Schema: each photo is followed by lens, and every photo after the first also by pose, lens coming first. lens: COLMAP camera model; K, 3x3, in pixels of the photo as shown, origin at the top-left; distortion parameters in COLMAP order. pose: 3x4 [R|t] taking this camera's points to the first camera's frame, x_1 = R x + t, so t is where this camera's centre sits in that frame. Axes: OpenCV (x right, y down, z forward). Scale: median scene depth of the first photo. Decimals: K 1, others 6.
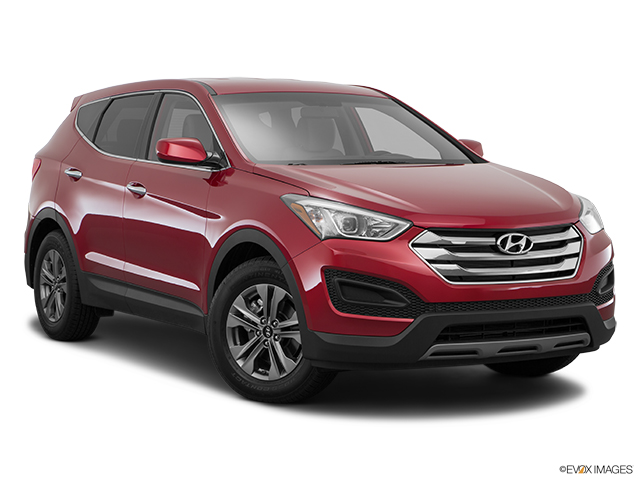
lens RADIAL K [[1355.0, 0, 320.0], [0, 1355.0, 240.0], [0, 0, 1]] dist [0.010434, -0.011954]
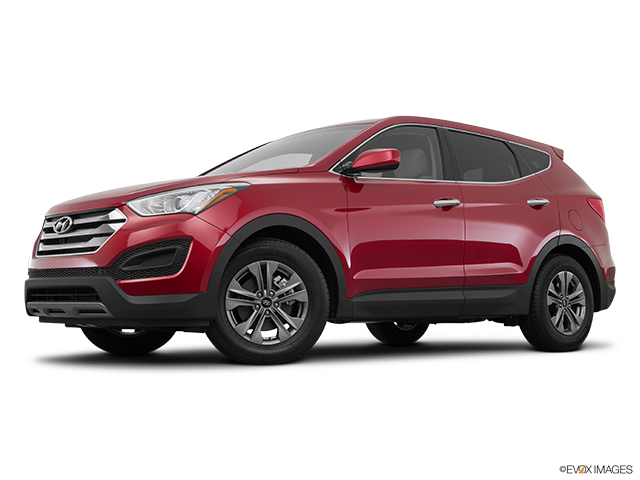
lens RADIAL K [[952.5, 0, 320.0], [0, 952.5, 240.0], [0, 0, 1]] dist [0.011102, 0.019271]
pose [[0.200267, -0.063585, -0.977676, 1.044679], [-0.049145, 0.995984, -0.074843, 0.070024], [0.978508, 0.063037, 0.196338, 1.066383]]
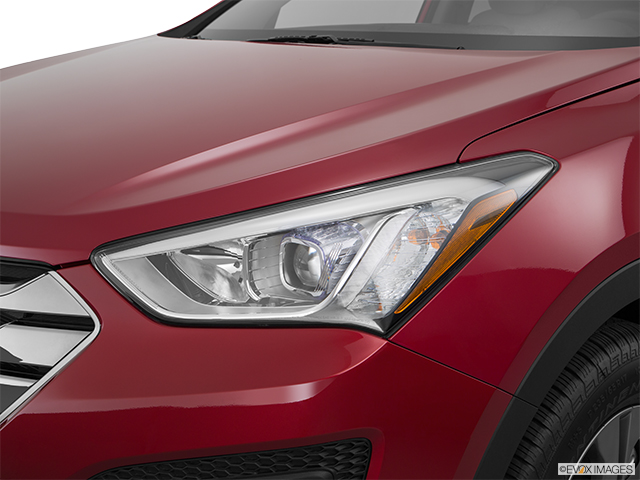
lens RADIAL K [[912.3, 0, 320.0], [0, 912.3, 240.0], [0, 0, 1]] dist [0.018638, 0.022999]
pose [[0.251740, 0.230206, -0.940017, 0.402991], [-0.057513, 0.973140, 0.222915, -0.066748], [0.966085, -0.002053, 0.258218, 1.058942]]
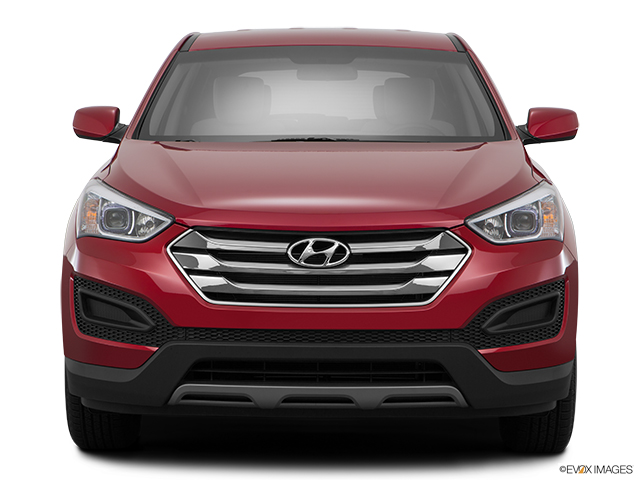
lens RADIAL K [[1562.8, 0, 320.0], [0, 1562.8, 240.0], [0, 0, 1]] dist [0.561806, 0.054692]
pose [[0.863839, 0.036217, -0.502464, 0.564047], [-0.031835, 0.999343, 0.017302, -0.018357], [0.502761, 0.001050, 0.864425, 0.285555]]
